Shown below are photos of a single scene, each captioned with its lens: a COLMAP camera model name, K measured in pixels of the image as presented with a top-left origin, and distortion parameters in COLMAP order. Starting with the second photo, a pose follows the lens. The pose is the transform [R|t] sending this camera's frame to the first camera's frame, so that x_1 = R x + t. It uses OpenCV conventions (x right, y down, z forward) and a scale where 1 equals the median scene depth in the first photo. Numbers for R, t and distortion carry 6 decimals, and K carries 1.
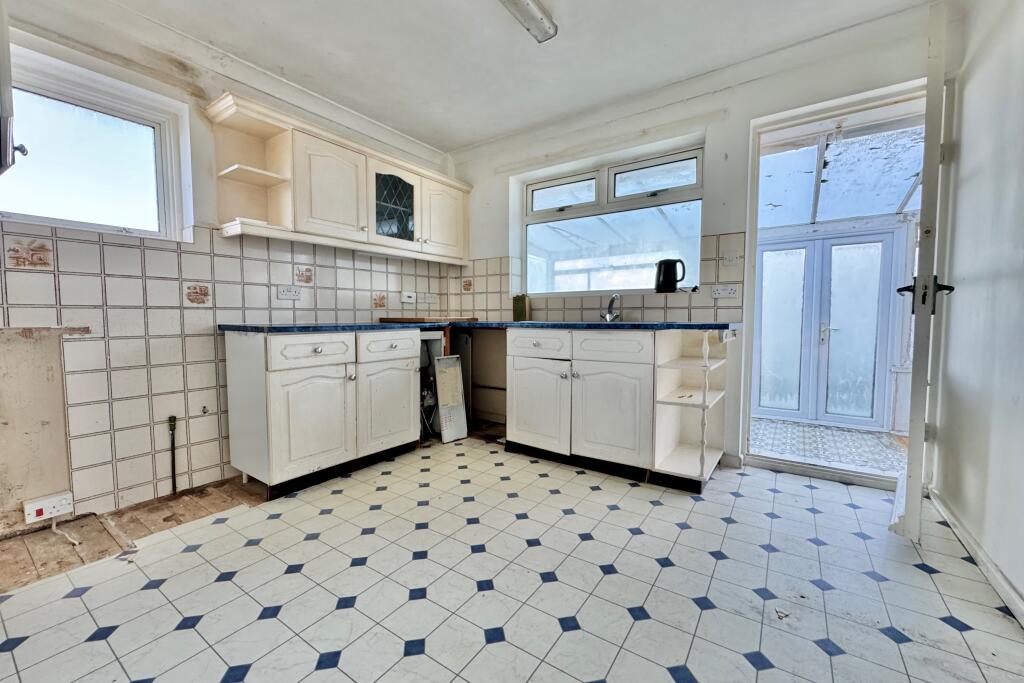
lens RADIAL K [[409.1, 0, 512.6], [0, 409.1, 340.8], [0, 0, 1]] dist [-0.003060, -0.000071]
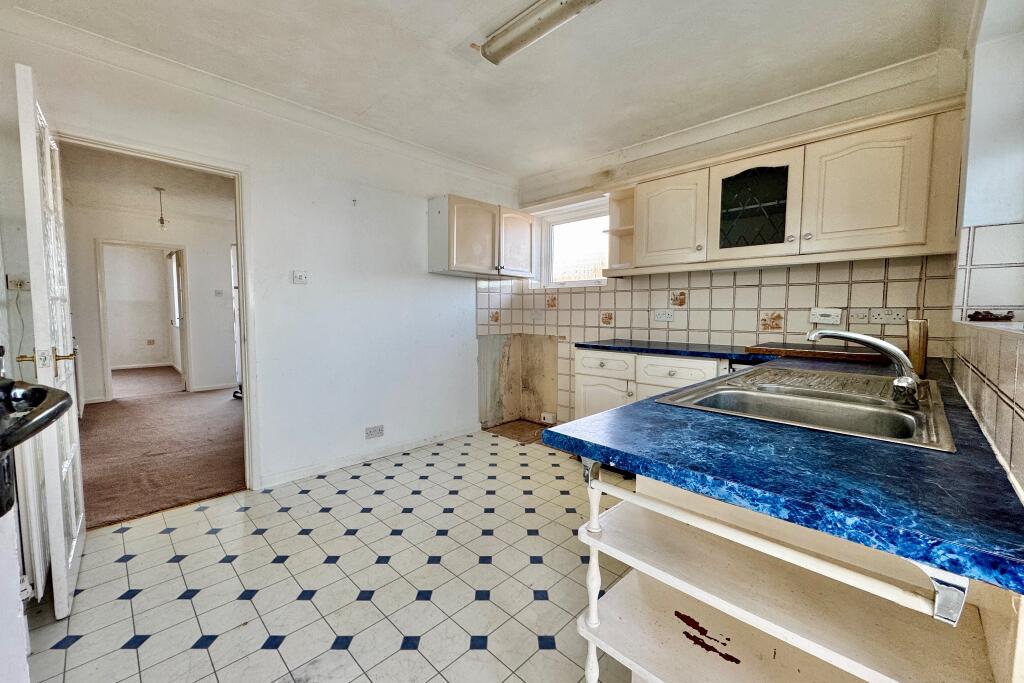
lens RADIAL K [[409.1, 0, 512.3], [0, 409.1, 341.0], [0, 0, 1]] dist [-0.003060, -0.000071]
pose [[-0.175790, 0.071546, -0.981824, 0.787367], [-0.062987, 0.994494, 0.083746, -0.132740], [0.982411, 0.076564, -0.170316, 0.897474]]
